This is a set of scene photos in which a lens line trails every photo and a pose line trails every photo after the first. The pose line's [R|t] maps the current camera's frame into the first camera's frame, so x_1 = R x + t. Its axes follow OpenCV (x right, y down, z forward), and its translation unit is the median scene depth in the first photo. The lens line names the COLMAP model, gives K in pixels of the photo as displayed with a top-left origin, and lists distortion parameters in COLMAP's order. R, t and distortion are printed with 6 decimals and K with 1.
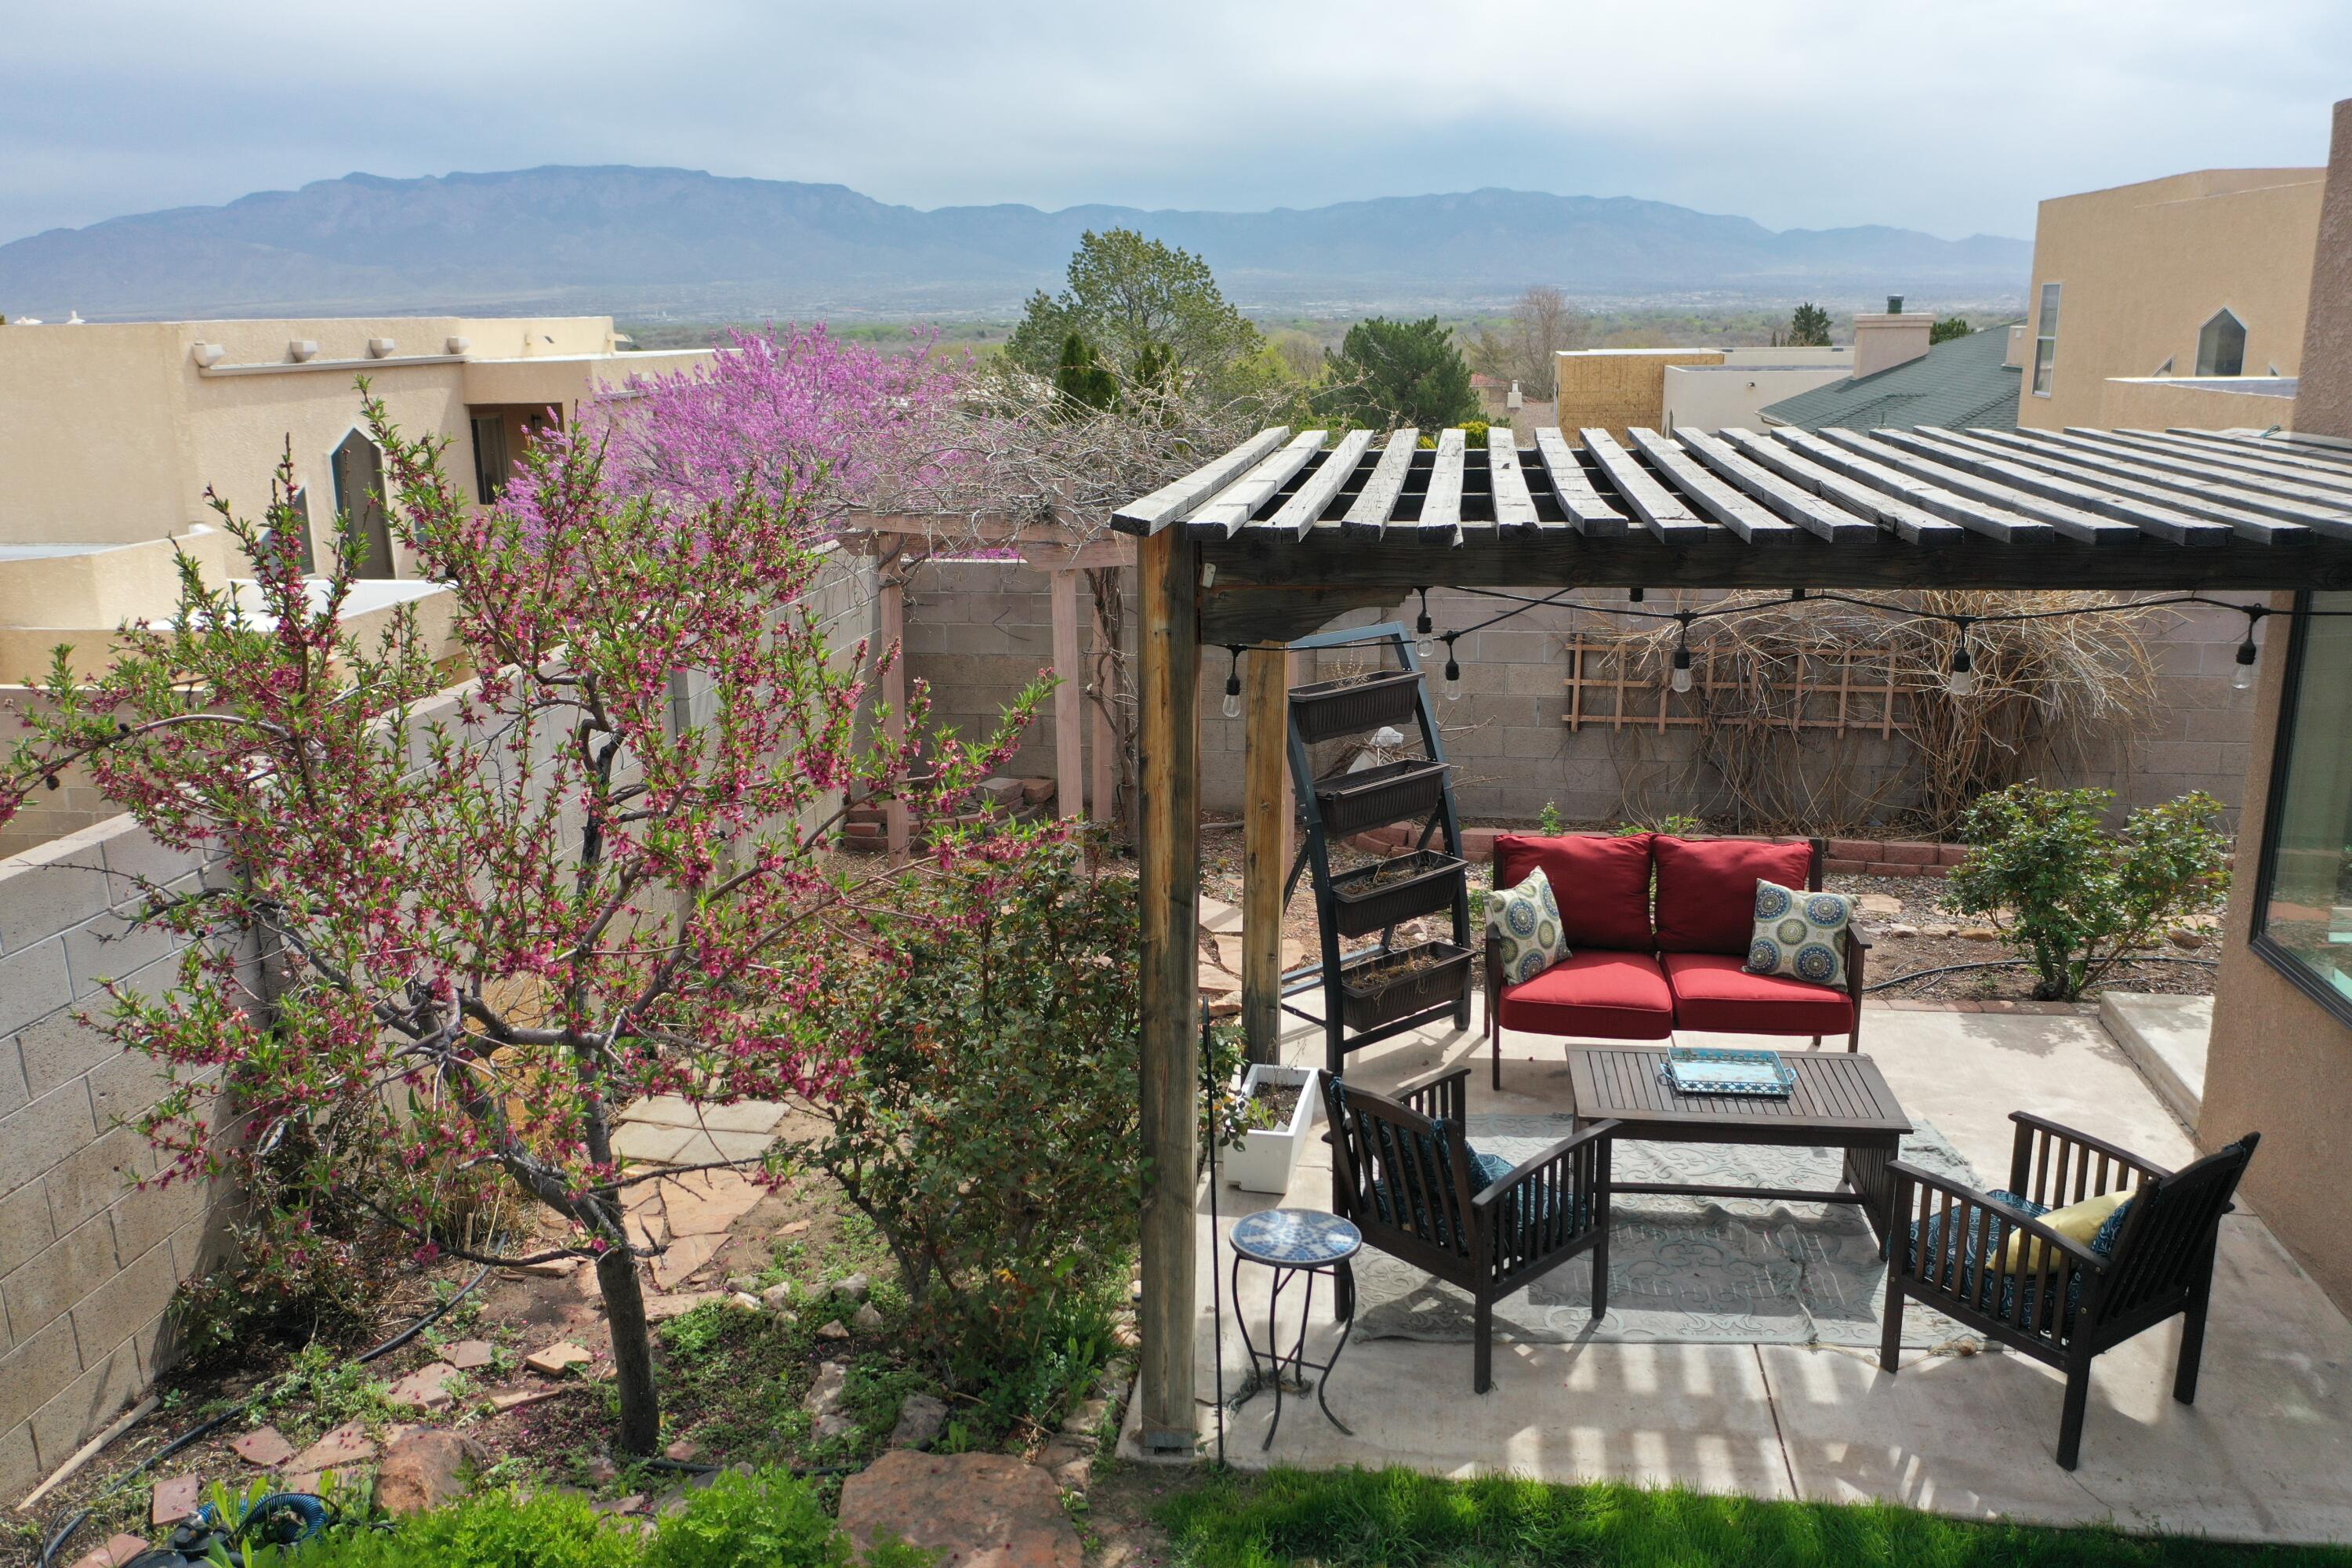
lens RADIAL K [[1856.5, 0, 1168.1], [0, 1856.5, 770.4], [0, 0, 1]] dist [-0.006934, -0.002604]
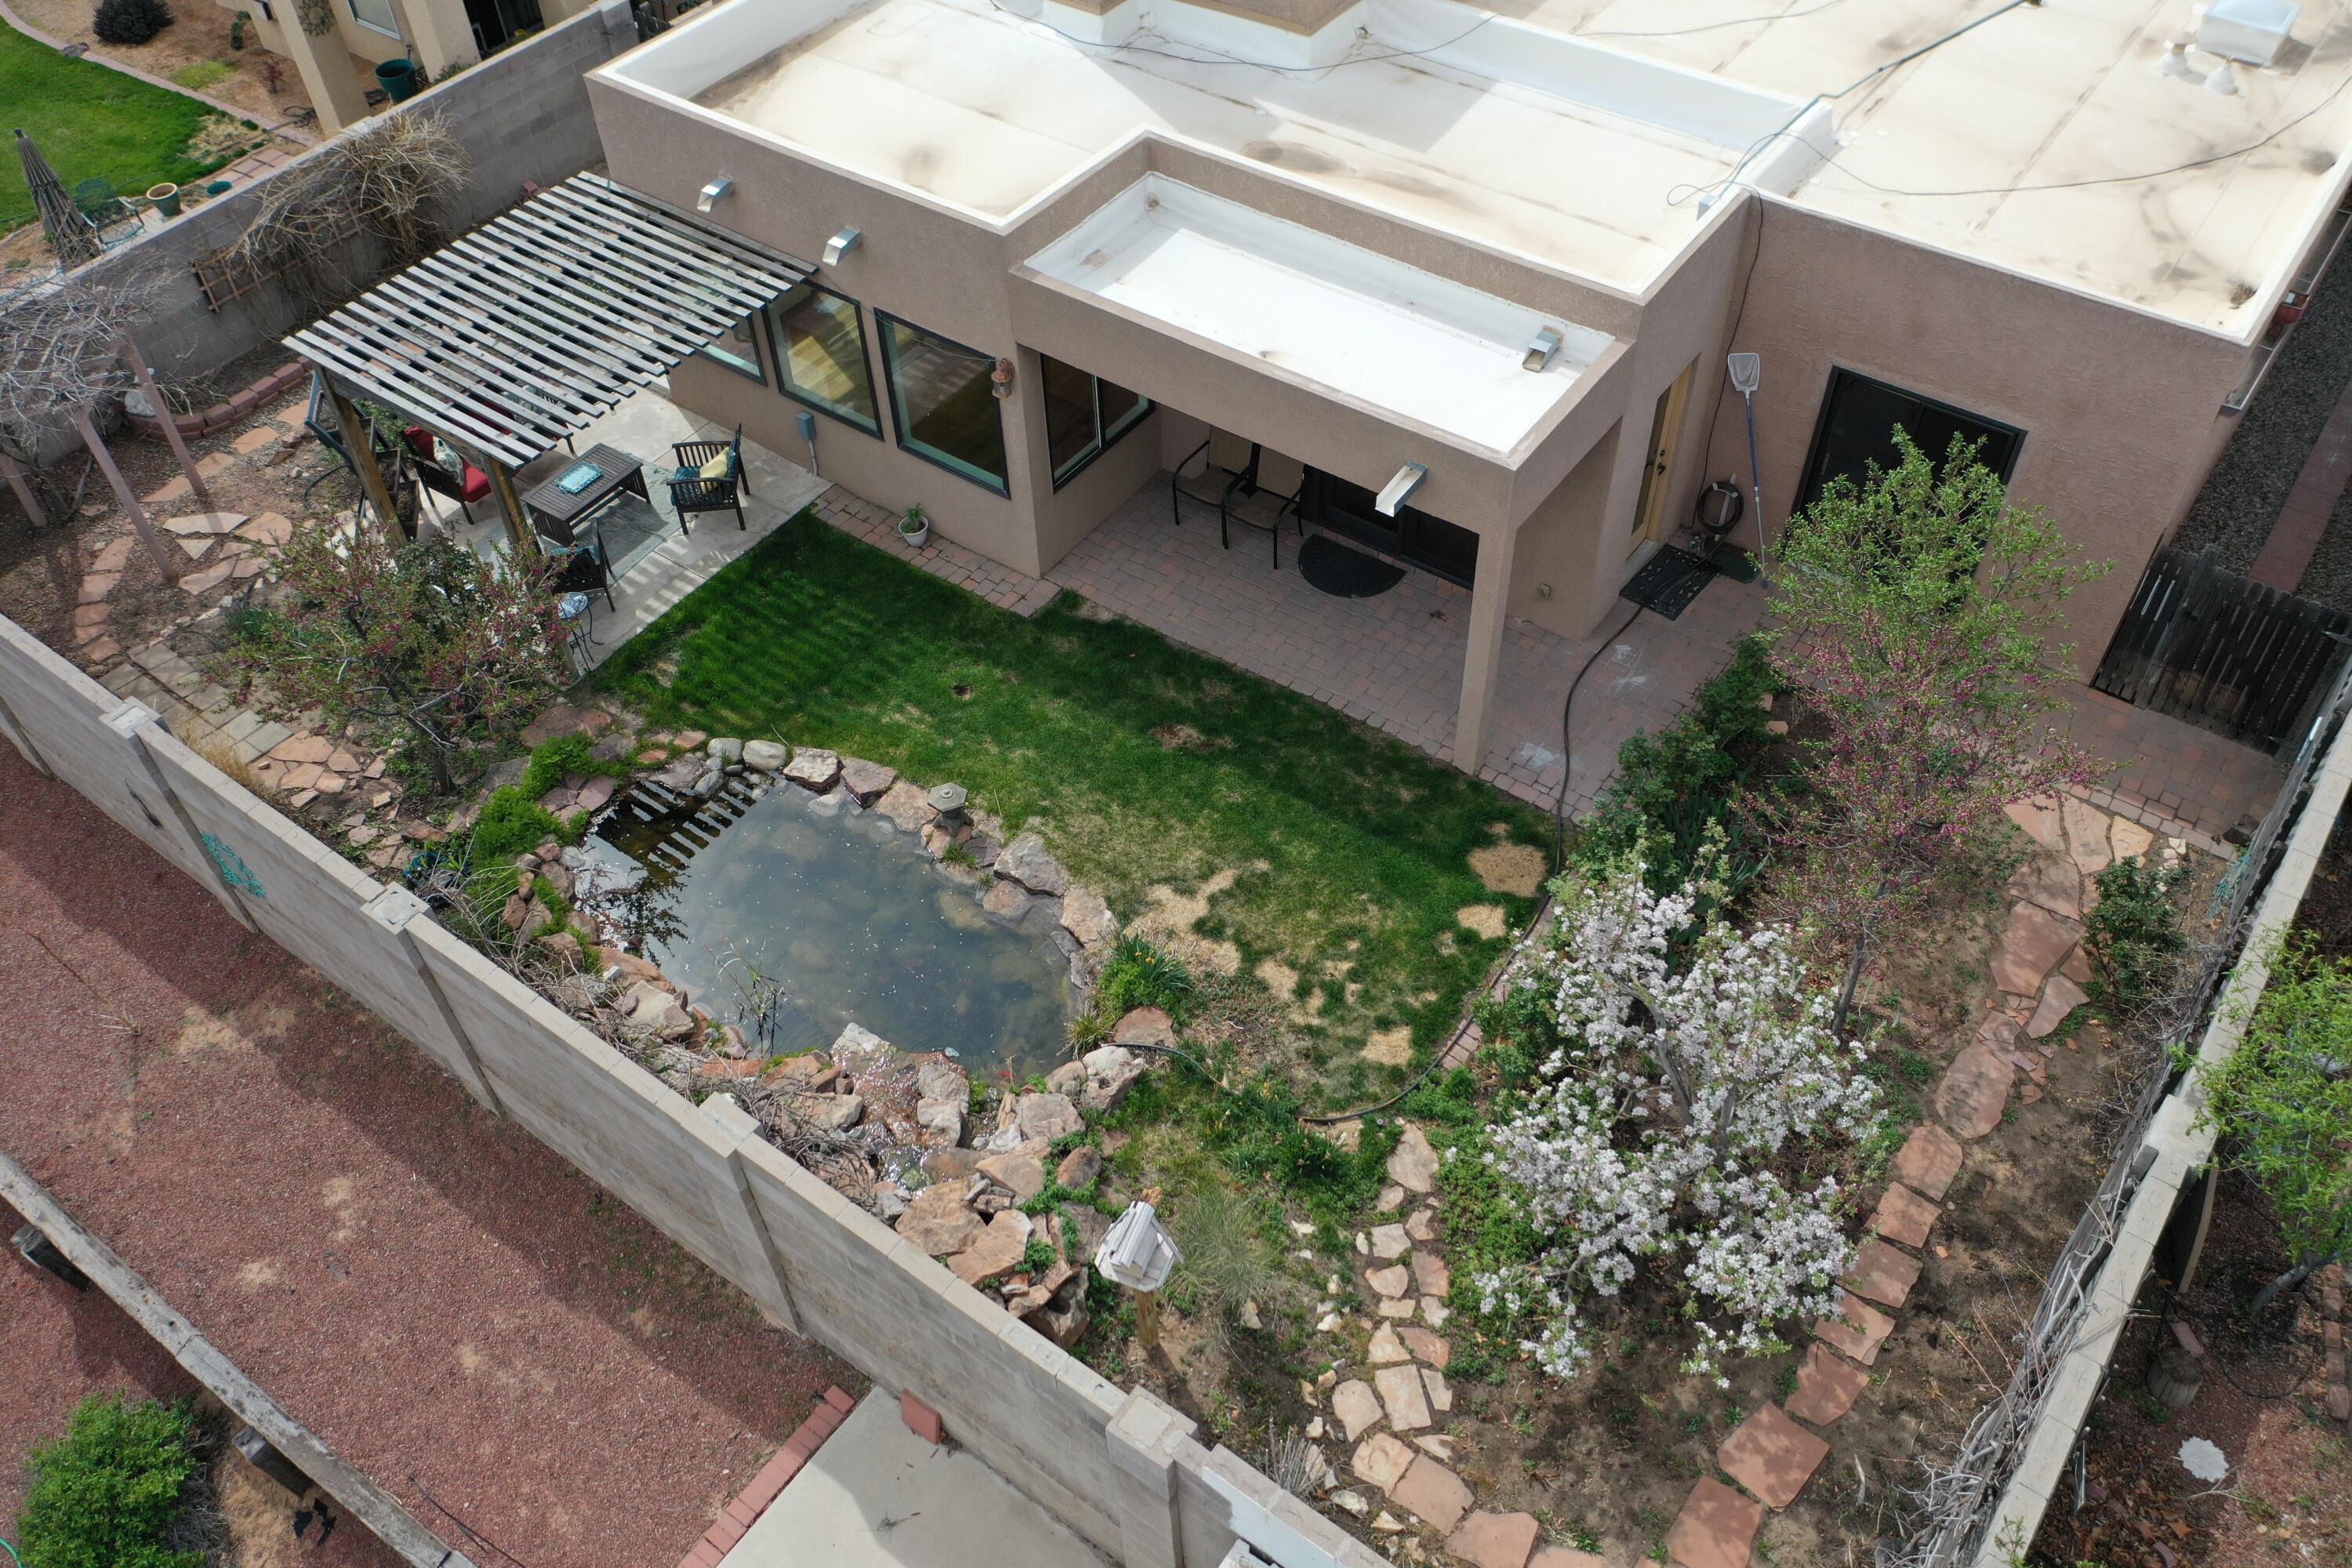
lens RADIAL K [[1856.5, 0, 1167.7], [0, 1856.5, 786.6], [0, 0, 1]] dist [-0.006934, -0.002604]
pose [[0.463628, -0.654218, 0.597535, -1.433708], [0.237257, 0.741435, 0.627681, -1.173529], [-0.853673, -0.149241, 0.498968, -1.411295]]
